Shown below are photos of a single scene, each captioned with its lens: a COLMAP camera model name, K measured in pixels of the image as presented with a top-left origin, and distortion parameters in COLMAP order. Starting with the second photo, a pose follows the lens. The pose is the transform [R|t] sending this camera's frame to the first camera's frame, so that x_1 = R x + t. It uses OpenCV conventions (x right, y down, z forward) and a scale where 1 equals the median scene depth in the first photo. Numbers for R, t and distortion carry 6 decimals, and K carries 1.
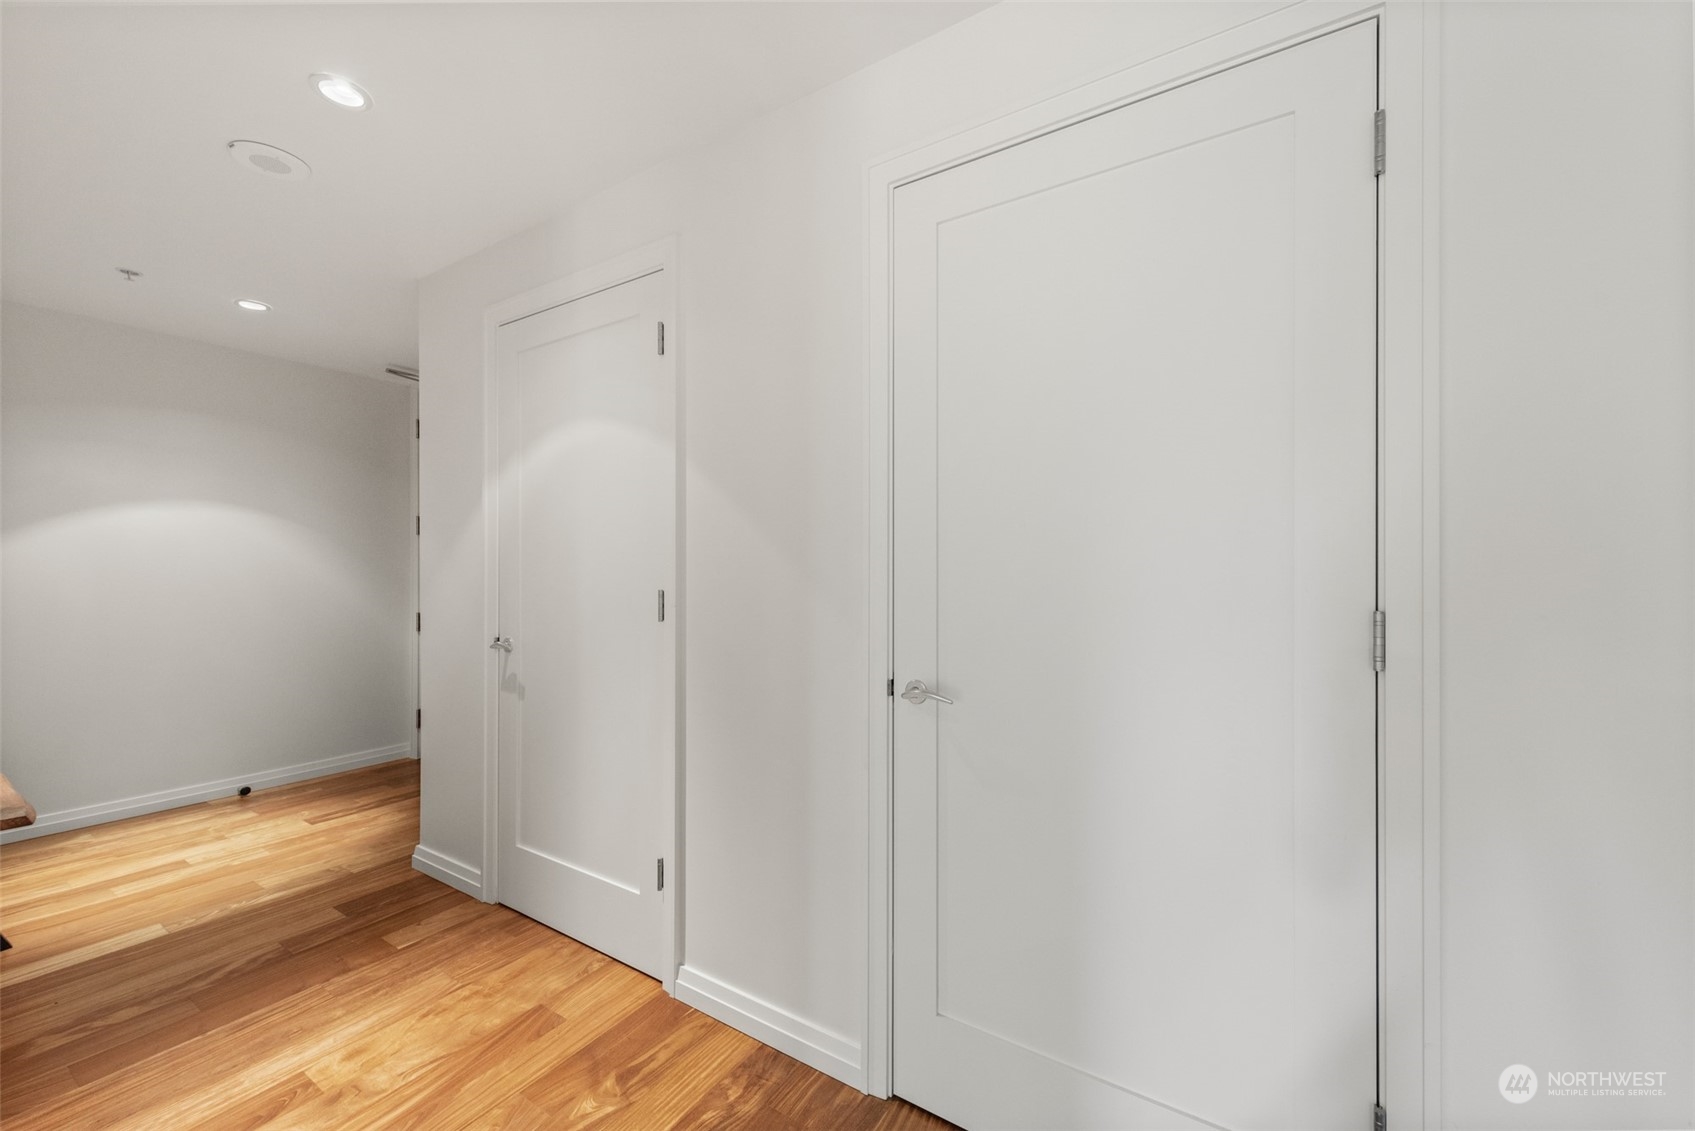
lens RADIAL K [[680.4, 0, 837.7], [0, 680.4, 567.5], [0, 0, 1]] dist [0.004107, 0.000483]
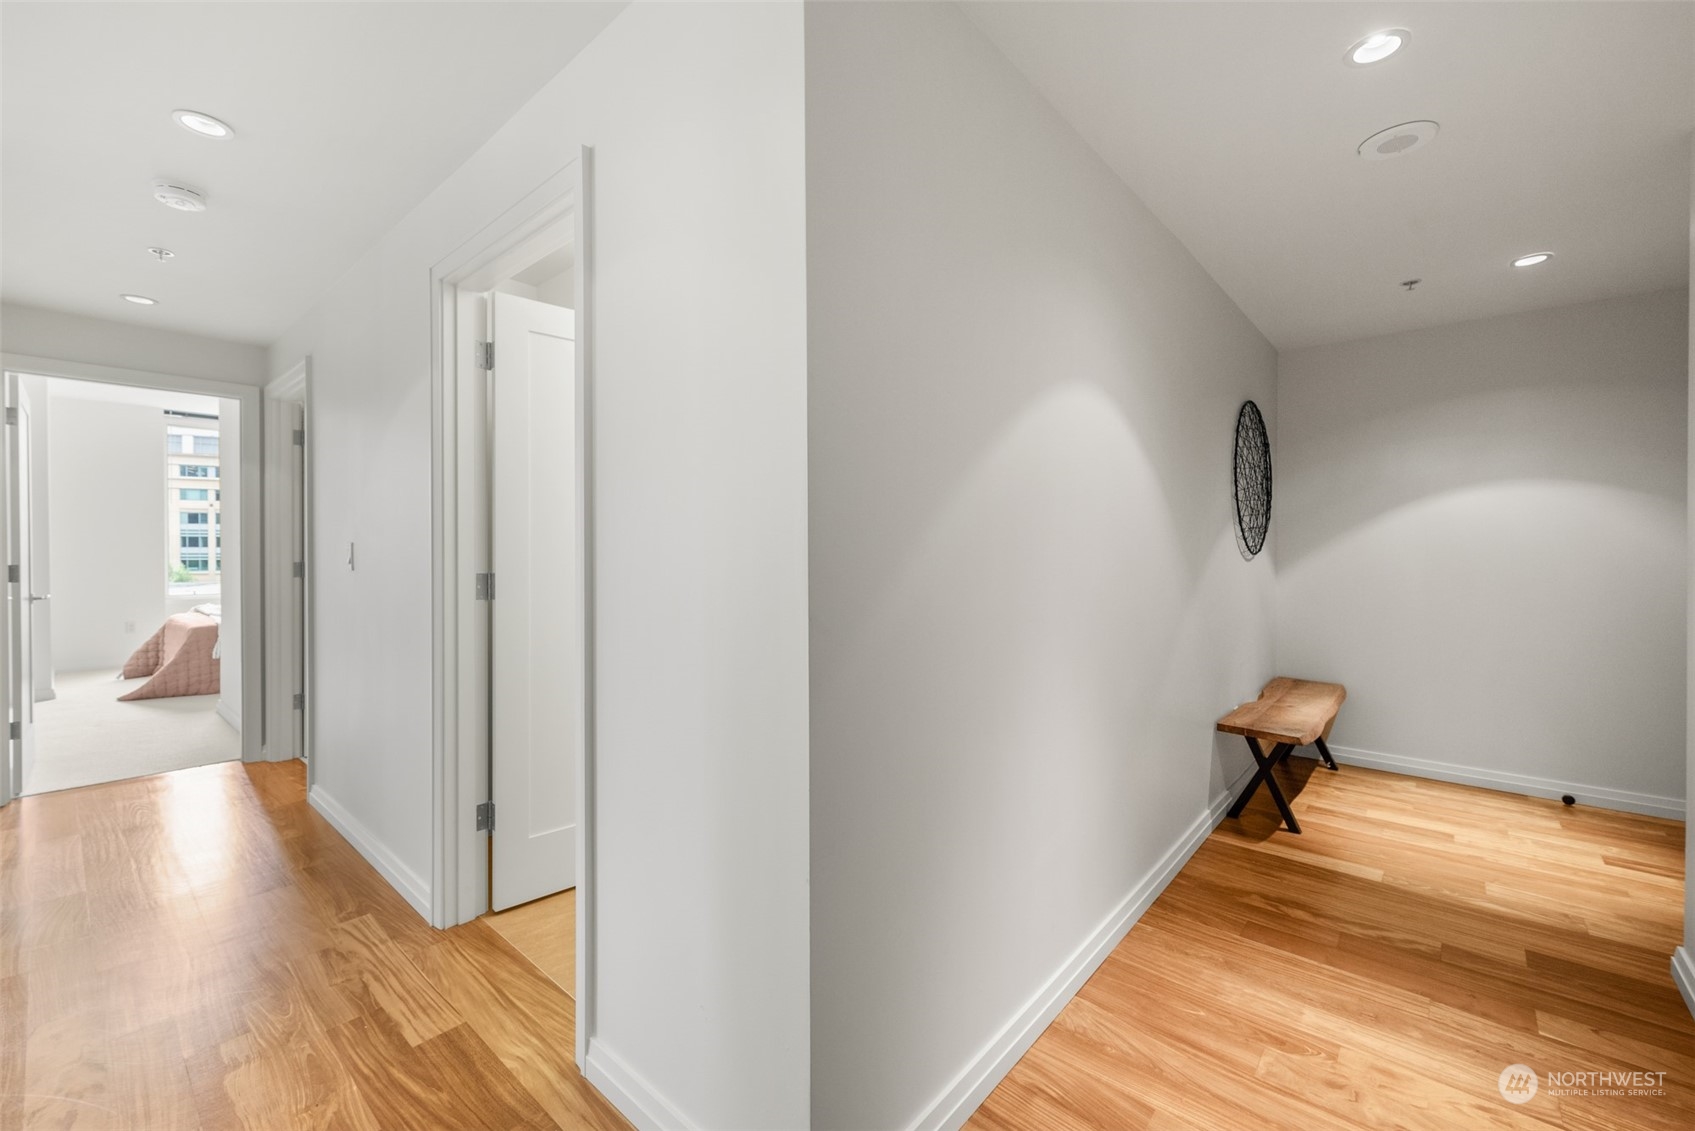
lens RADIAL K [[691.5, 0, 841.8], [0, 691.5, 559.4], [0, 0, 1]] dist [-0.001468, -0.000580]
pose [[-0.148584, 0.014078, -0.988800, 0.219880], [0.005365, 0.999895, 0.013430, -0.005454], [0.988885, -0.003309, -0.148644, 0.271008]]
